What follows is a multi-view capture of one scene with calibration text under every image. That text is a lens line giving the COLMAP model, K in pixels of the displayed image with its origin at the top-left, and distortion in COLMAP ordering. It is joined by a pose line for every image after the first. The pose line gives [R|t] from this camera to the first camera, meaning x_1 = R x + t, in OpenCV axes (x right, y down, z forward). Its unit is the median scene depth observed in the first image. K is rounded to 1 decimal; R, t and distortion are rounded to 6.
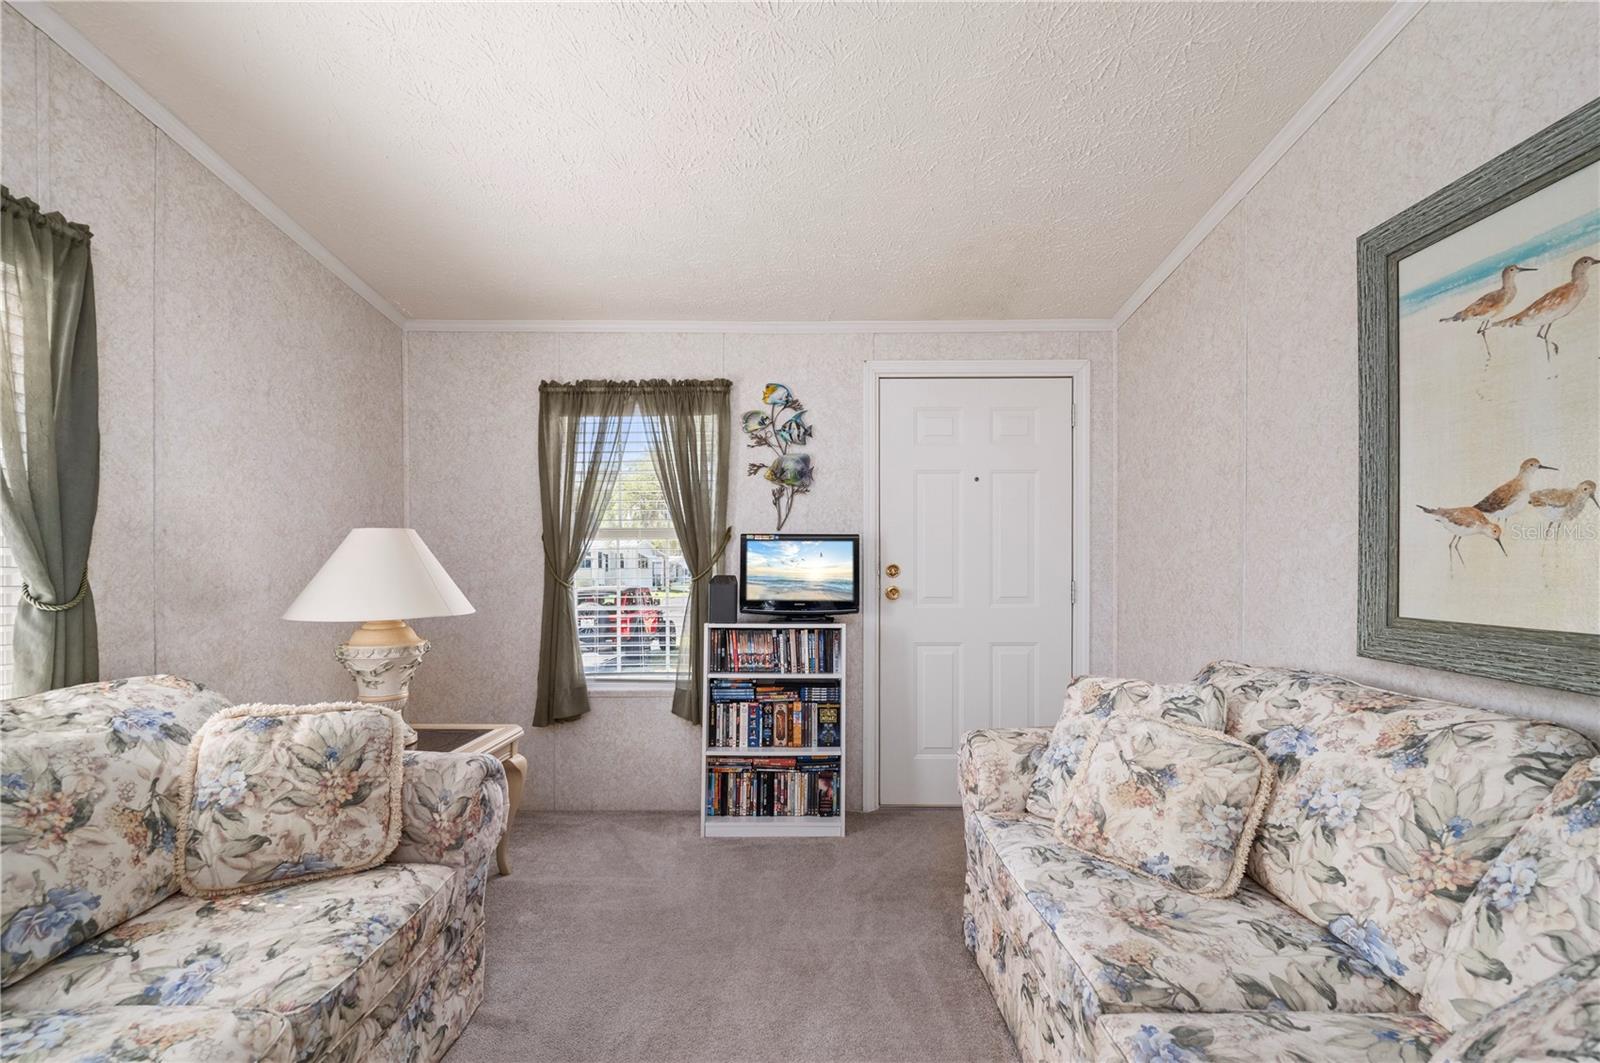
lens RADIAL K [[682.7, 0, 800.3], [0, 682.7, 566.7], [0, 0, 1]] dist [-0.000708, -0.000366]
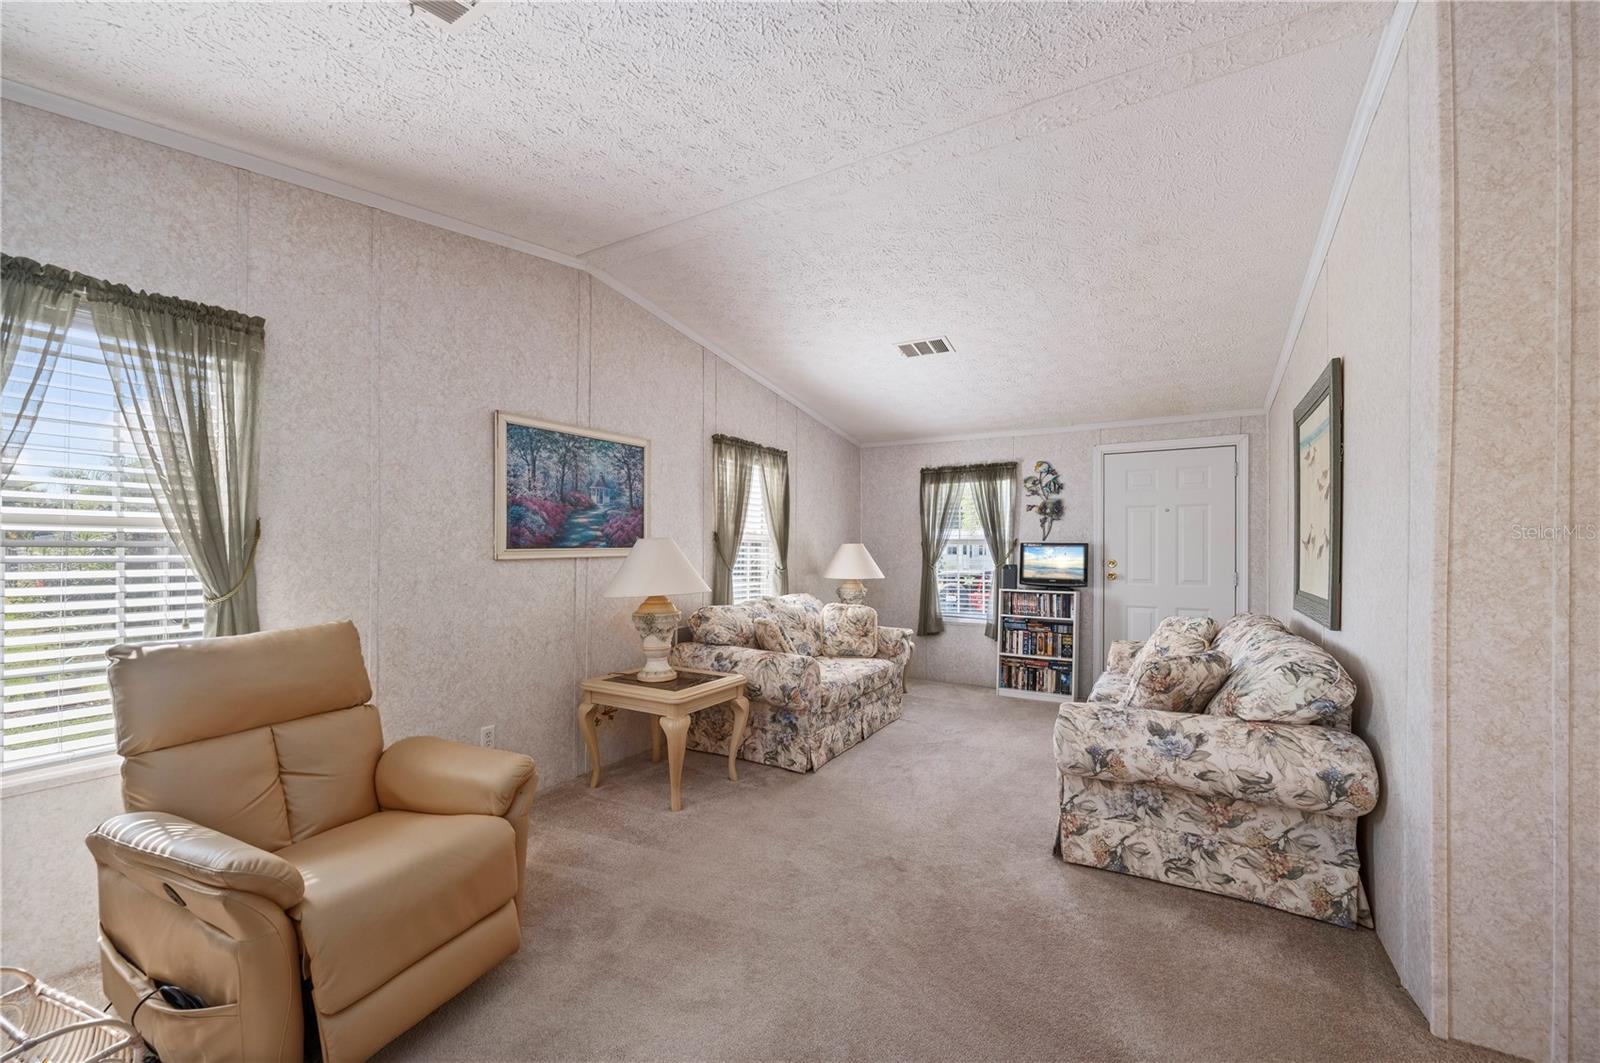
lens RADIAL K [[635.6, 0, 804.6], [0, 635.6, 543.4], [0, 0, 1]] dist [0.000160, -0.000115]
pose [[0.860065, 0.001492, -0.510182, 0.324463], [-0.009179, 0.999879, -0.012548, -0.020258], [0.510102, 0.015475, 0.859975, -0.905499]]
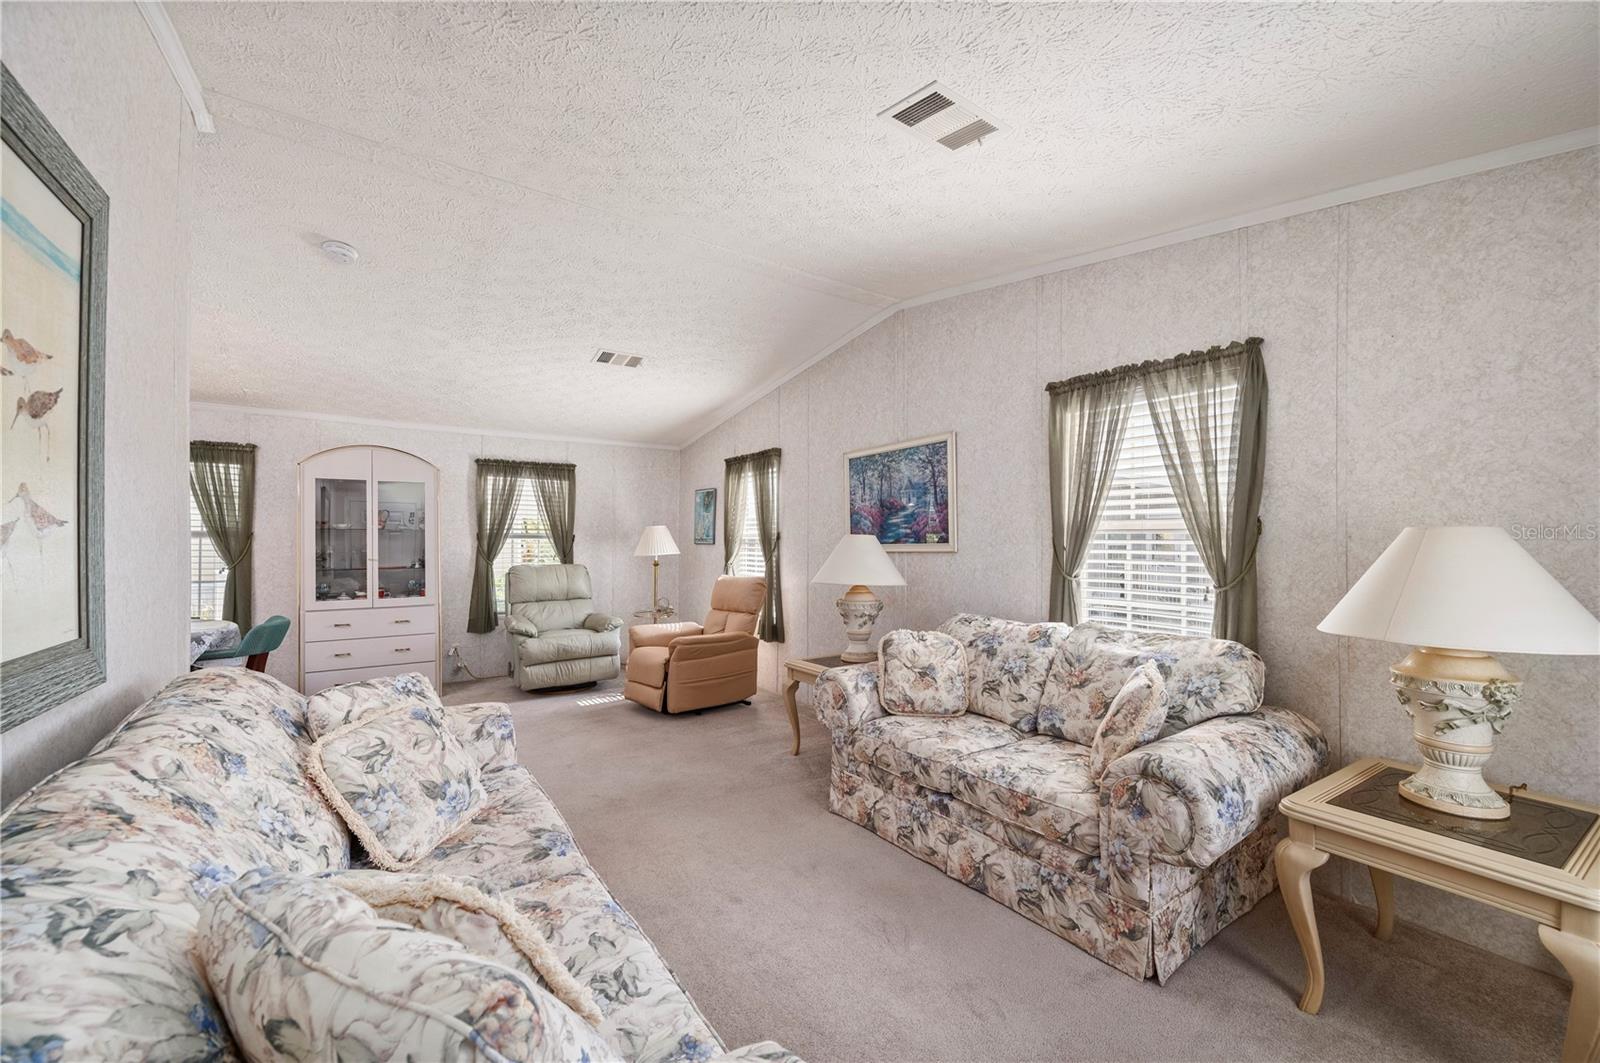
lens RADIAL K [[632.9, 0, 796.7], [0, 632.9, 539.6], [0, 0, 1]] dist [-0.000957, -0.000039]
pose [[-0.827288, -0.004462, -0.561761, 0.336024], [-0.004692, 0.999988, -0.001034, -0.029939], [0.561759, 0.001781, -0.827299, 0.958430]]
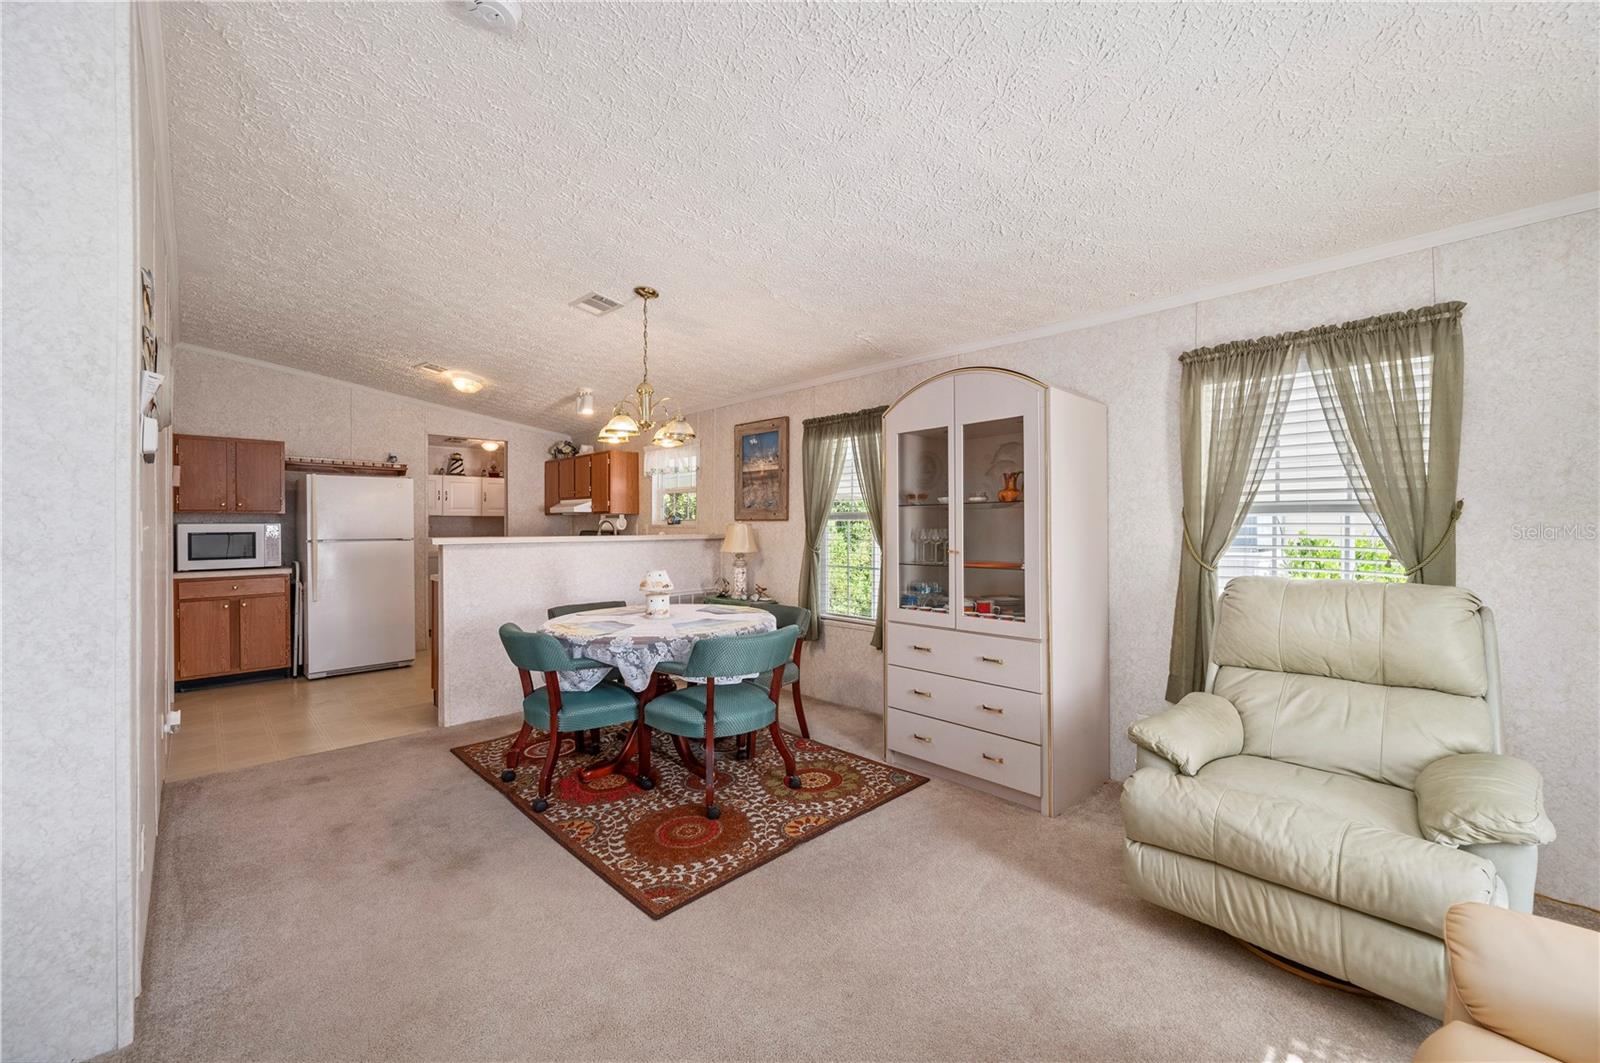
lens RADIAL K [[635.1, 0, 799.0], [0, 635.1, 524.7], [0, 0, 1]] dist [-0.000474, -0.000201]
pose [[-0.691785, 0.001887, 0.722102, -0.258802], [0.009002, 0.999941, 0.006012, -0.027599], [-0.722048, 0.010659, -0.691761, -0.160149]]
